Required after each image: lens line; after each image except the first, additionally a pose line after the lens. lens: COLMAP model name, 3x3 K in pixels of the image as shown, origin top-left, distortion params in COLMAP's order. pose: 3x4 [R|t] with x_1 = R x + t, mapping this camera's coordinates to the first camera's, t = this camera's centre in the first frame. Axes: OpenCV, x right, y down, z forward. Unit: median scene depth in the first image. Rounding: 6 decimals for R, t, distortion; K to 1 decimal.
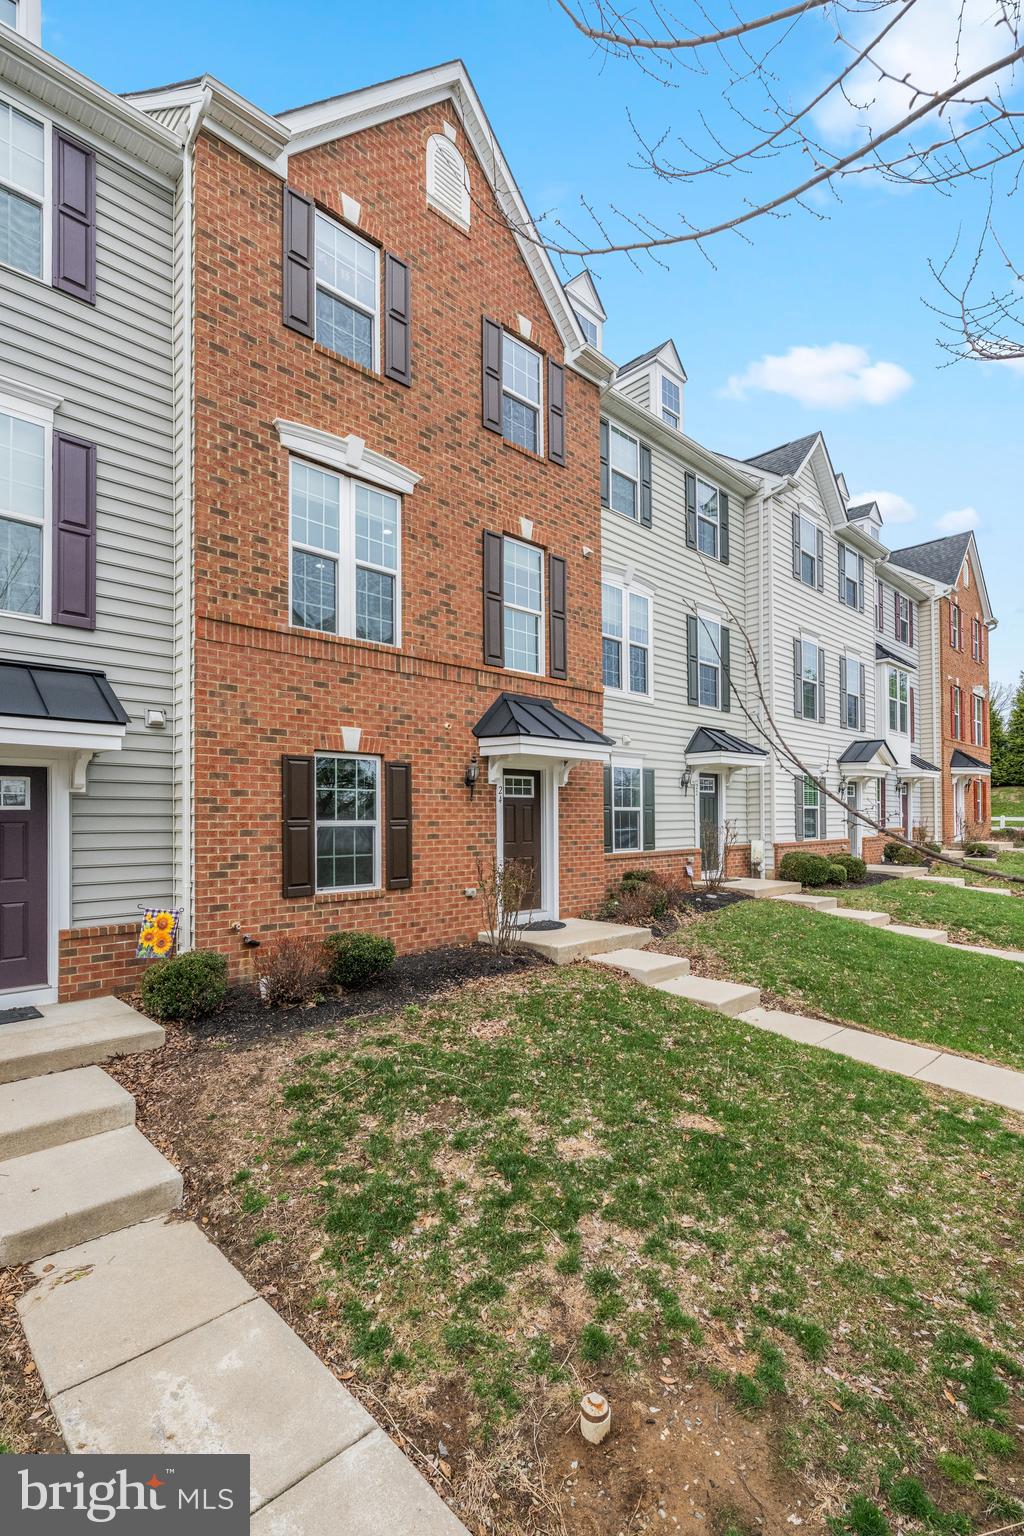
lens RADIAL K [[649.0, 0, 519.8], [0, 649.0, 799.8], [0, 0, 1]] dist [-0.000319, 0.000152]
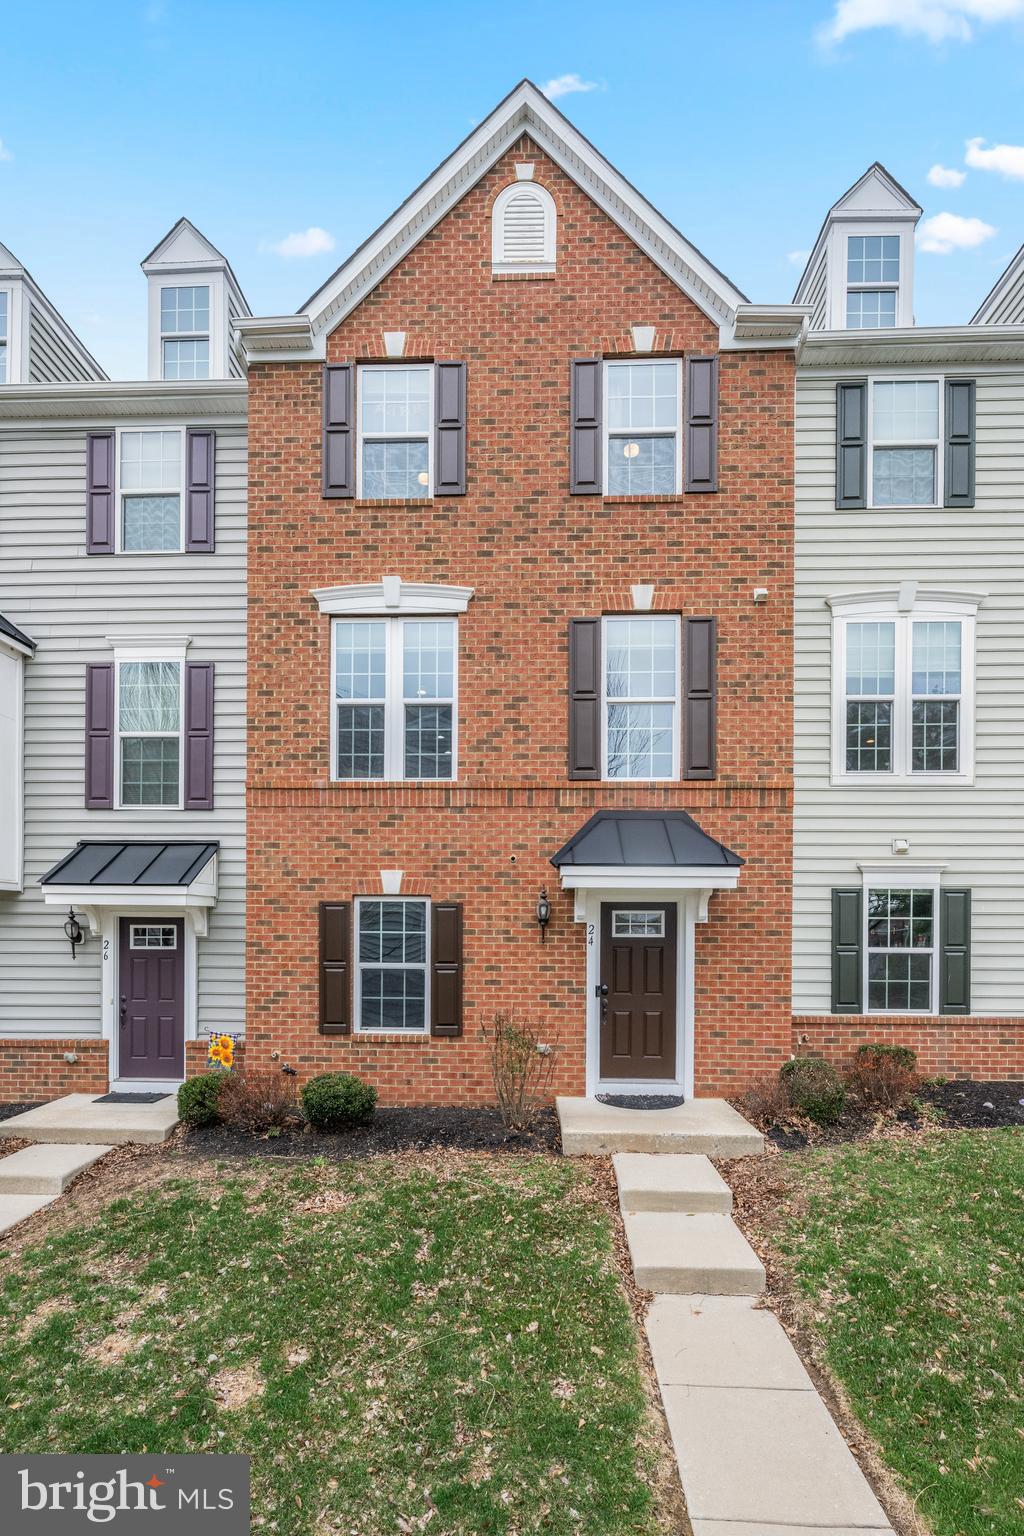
lens RADIAL K [[714.1, 0, 614.4], [0, 714.1, 921.8], [0, 0, 1]] dist [-0.000655, 0.000018]
pose [[0.727776, 0.006042, -0.685788, 0.727146], [0.006708, 0.999851, 0.015928, -0.046253], [0.685782, -0.016192, 0.727627, 0.422293]]
